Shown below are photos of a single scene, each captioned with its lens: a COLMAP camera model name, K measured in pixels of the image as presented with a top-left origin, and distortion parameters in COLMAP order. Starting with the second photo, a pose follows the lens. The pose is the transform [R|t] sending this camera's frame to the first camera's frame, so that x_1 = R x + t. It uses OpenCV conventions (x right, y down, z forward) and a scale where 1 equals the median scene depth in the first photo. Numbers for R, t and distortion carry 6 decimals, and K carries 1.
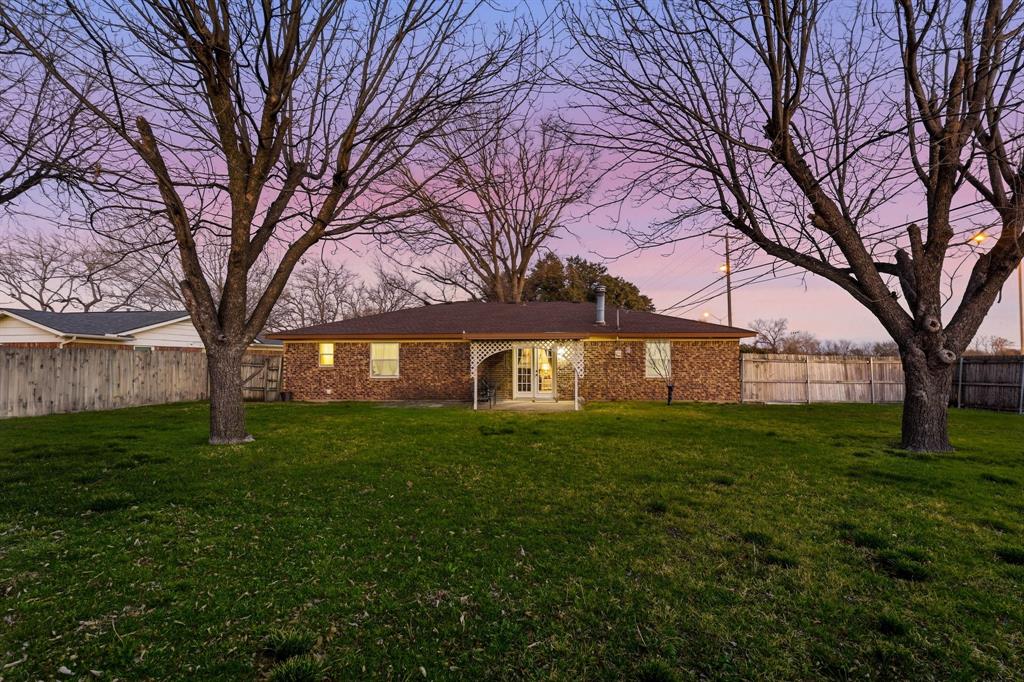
lens RADIAL K [[460.9, 0, 512.1], [0, 460.9, 350.1], [0, 0, 1]] dist [0.001640, -0.000204]
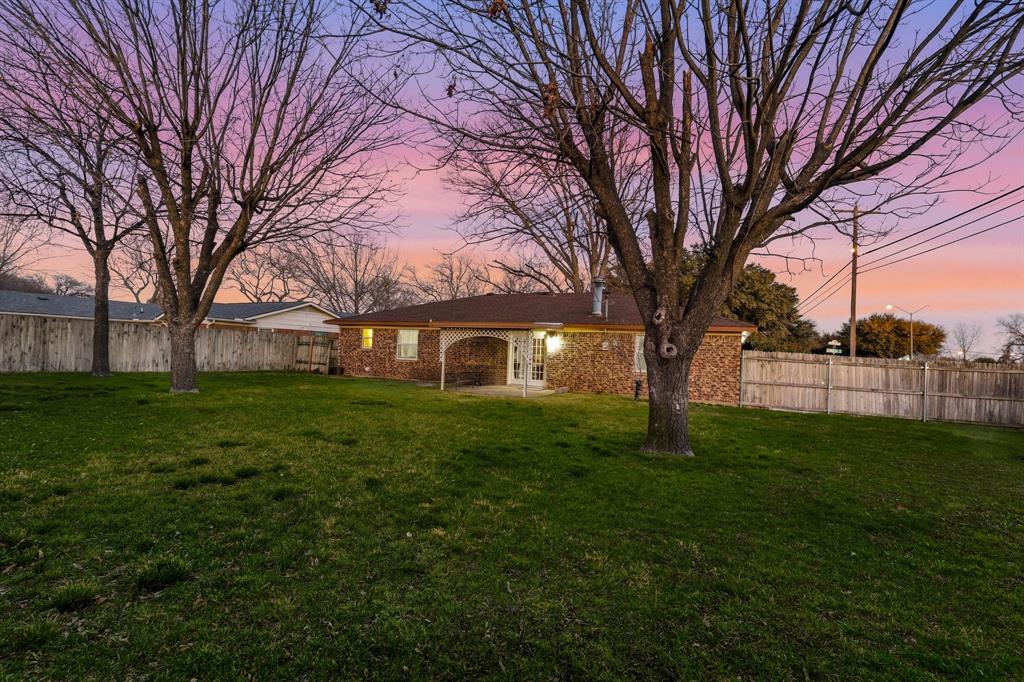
lens RADIAL K [[467.3, 0, 512.0], [0, 467.3, 341.0], [0, 0, 1]] dist [-0.000467, -0.000557]
pose [[0.932271, 0.031876, -0.360353, 0.409180], [-0.032489, 0.999463, 0.004357, -0.000043], [0.360298, 0.007645, 0.932806, 0.003988]]
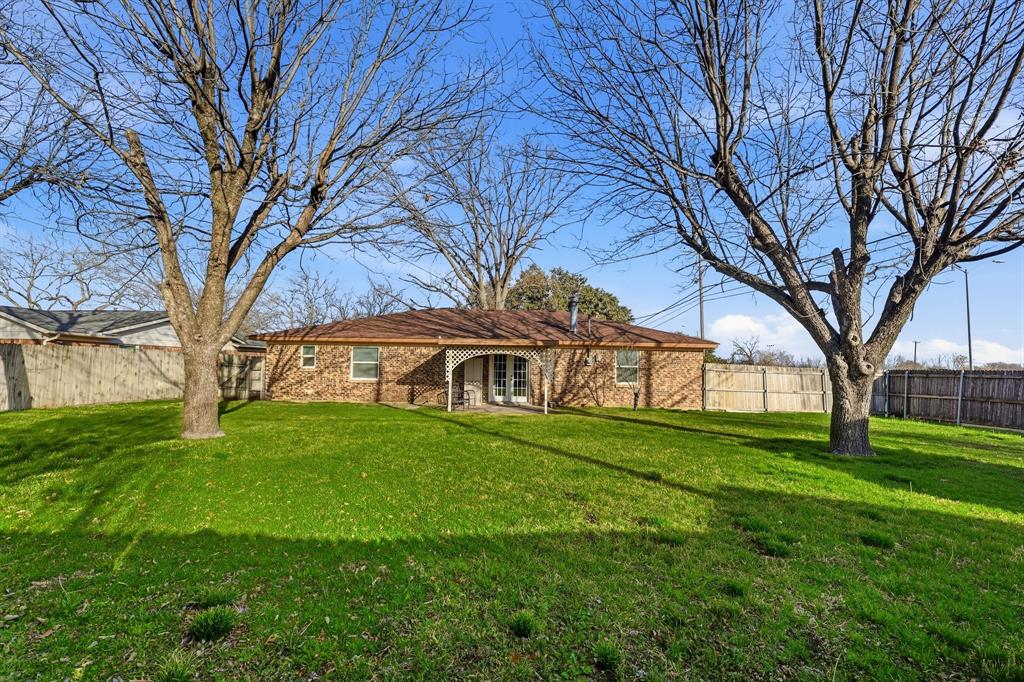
lens RADIAL K [[450.5, 0, 512.0], [0, 450.5, 341.0], [0, 0, 1]] dist [0.000573, 0.000494]
pose [[0.999451, 0.021156, 0.025481, 0.028114], [-0.020247, 0.999168, -0.035393, 0.001953], [-0.026209, 0.034858, 0.999049, -0.022304]]
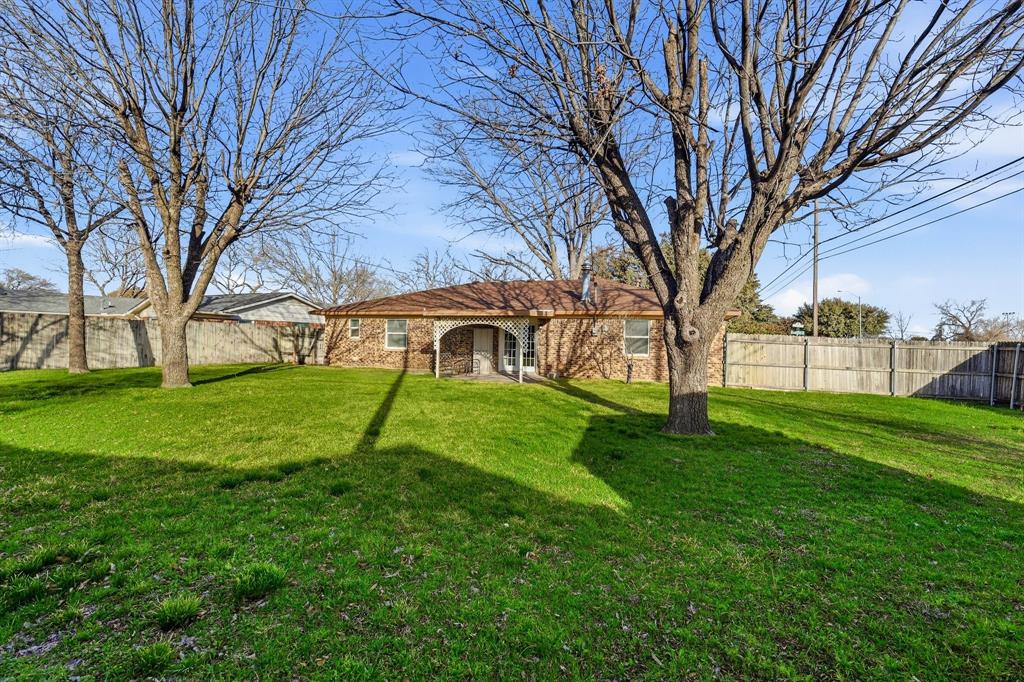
lens RADIAL K [[455.9, 0, 514.0], [0, 455.9, 333.9], [0, 0, 1]] dist [0.000090, 0.000092]
pose [[0.954214, 0.018171, -0.298572, 0.364787], [-0.014777, 0.999798, 0.013623, 0.002326], [0.298759, -0.008587, 0.954290, -0.002266]]
